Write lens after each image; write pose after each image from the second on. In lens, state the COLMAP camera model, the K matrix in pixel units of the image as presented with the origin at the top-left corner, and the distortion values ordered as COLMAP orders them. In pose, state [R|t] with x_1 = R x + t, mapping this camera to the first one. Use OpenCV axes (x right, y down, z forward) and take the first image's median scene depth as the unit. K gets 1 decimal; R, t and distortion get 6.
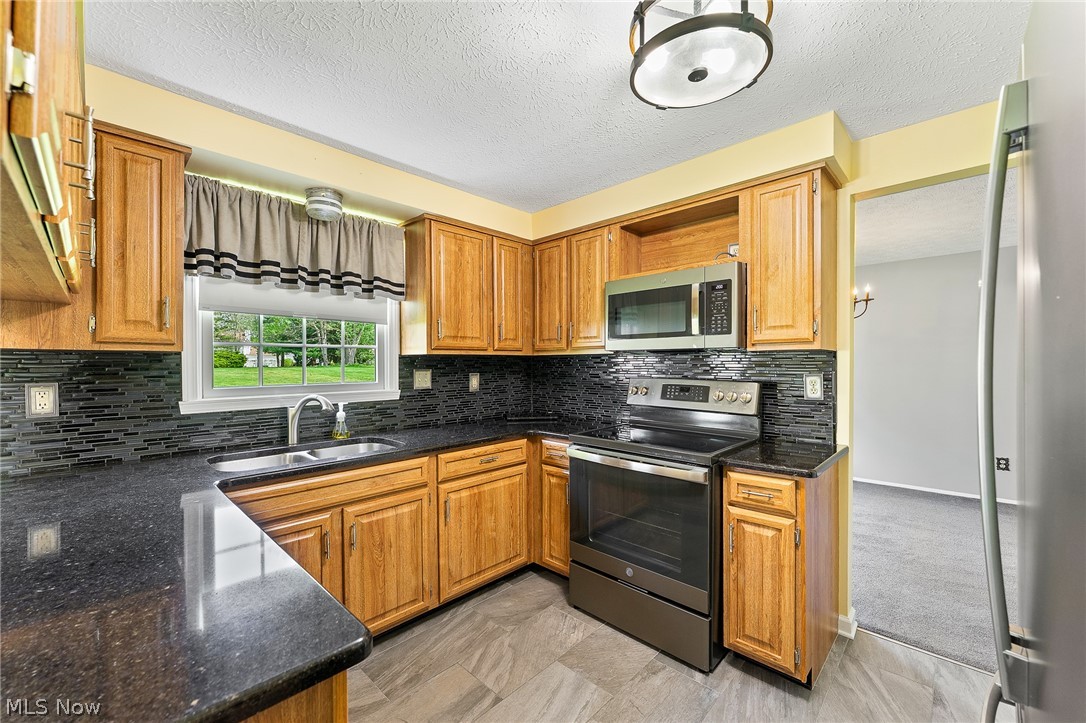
lens RADIAL K [[434.9, 0, 532.4], [0, 434.9, 368.3], [0, 0, 1]] dist [-0.003765, -0.000030]
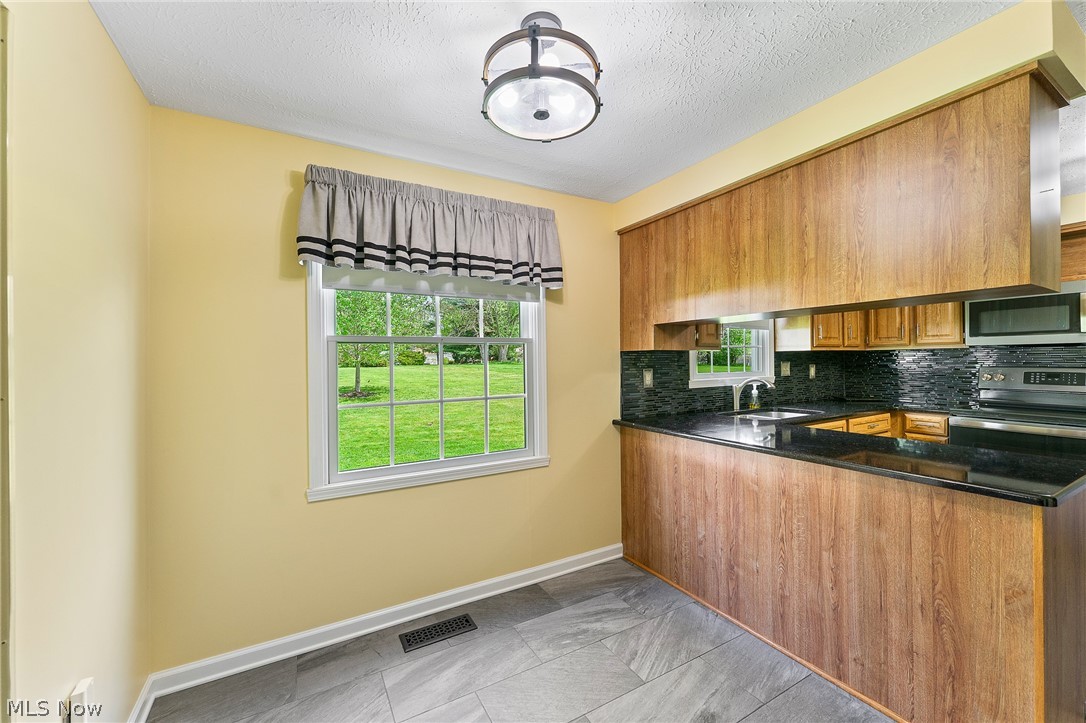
lens RADIAL K [[434.9, 0, 547.6], [0, 434.9, 362.1], [0, 0, 1]] dist [-0.003765, -0.000030]
pose [[0.962634, -0.006137, -0.270737, -0.777215], [0.004424, 0.999966, -0.006938, 0.012771], [0.270770, 0.005481, 0.962628, -0.668639]]
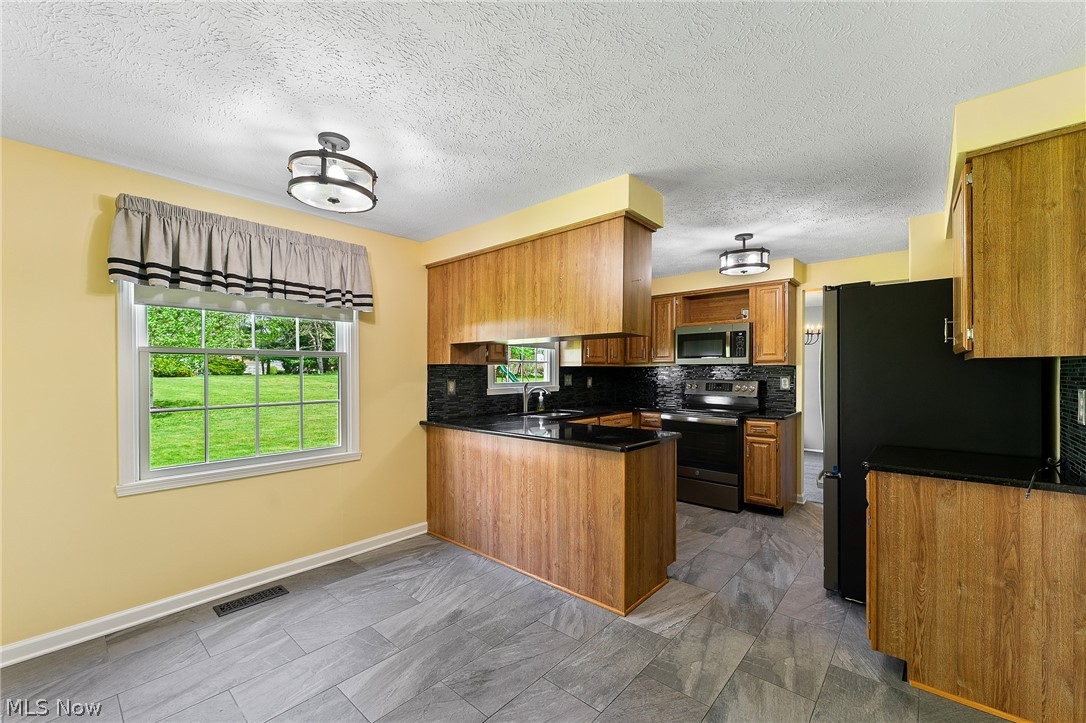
lens RADIAL K [[434.9, 0, 533.4], [0, 434.9, 375.5], [0, 0, 1]] dist [-0.003765, -0.000030]
pose [[0.999301, 0.002865, 0.037261, -0.588063], [-0.002760, 0.999992, -0.002863, 0.015985], [-0.037269, 0.002758, 0.999301, -0.959130]]
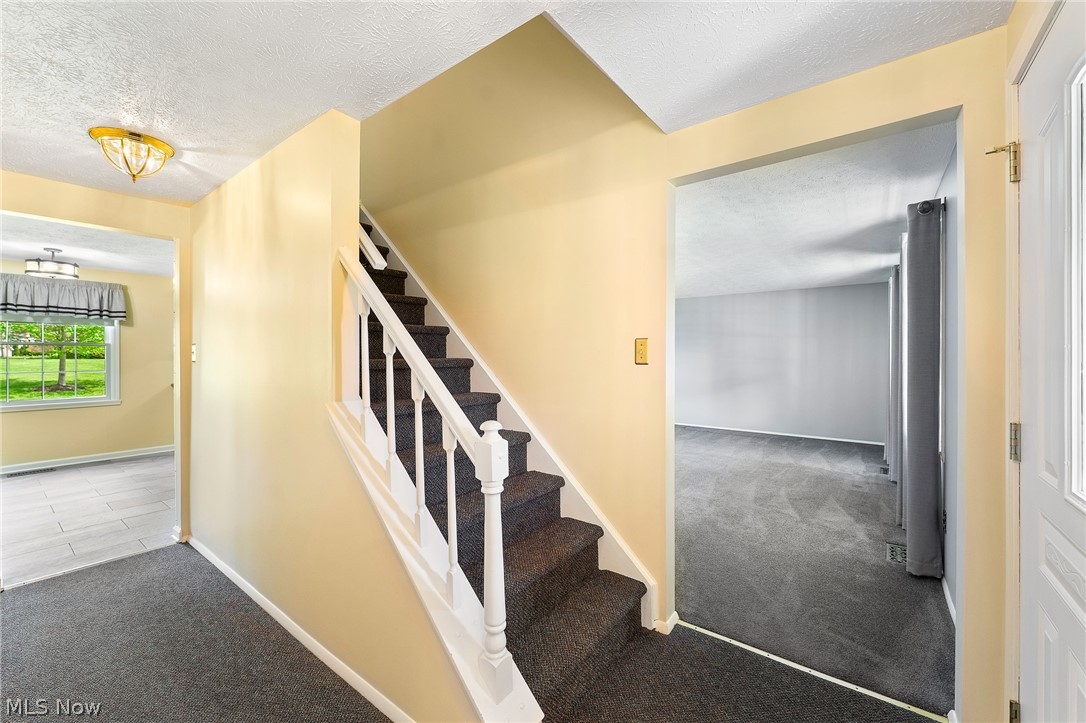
lens RADIAL K [[434.9, 0, 548.2], [0, 434.9, 363.7], [0, 0, 1]] dist [-0.003765, -0.000030]
pose [[0.991497, 0.005583, 0.130007, 0.979007], [-0.006503, 0.999957, 0.006651, 0.020623], [-0.129964, -0.007440, 0.991491, -2.274337]]
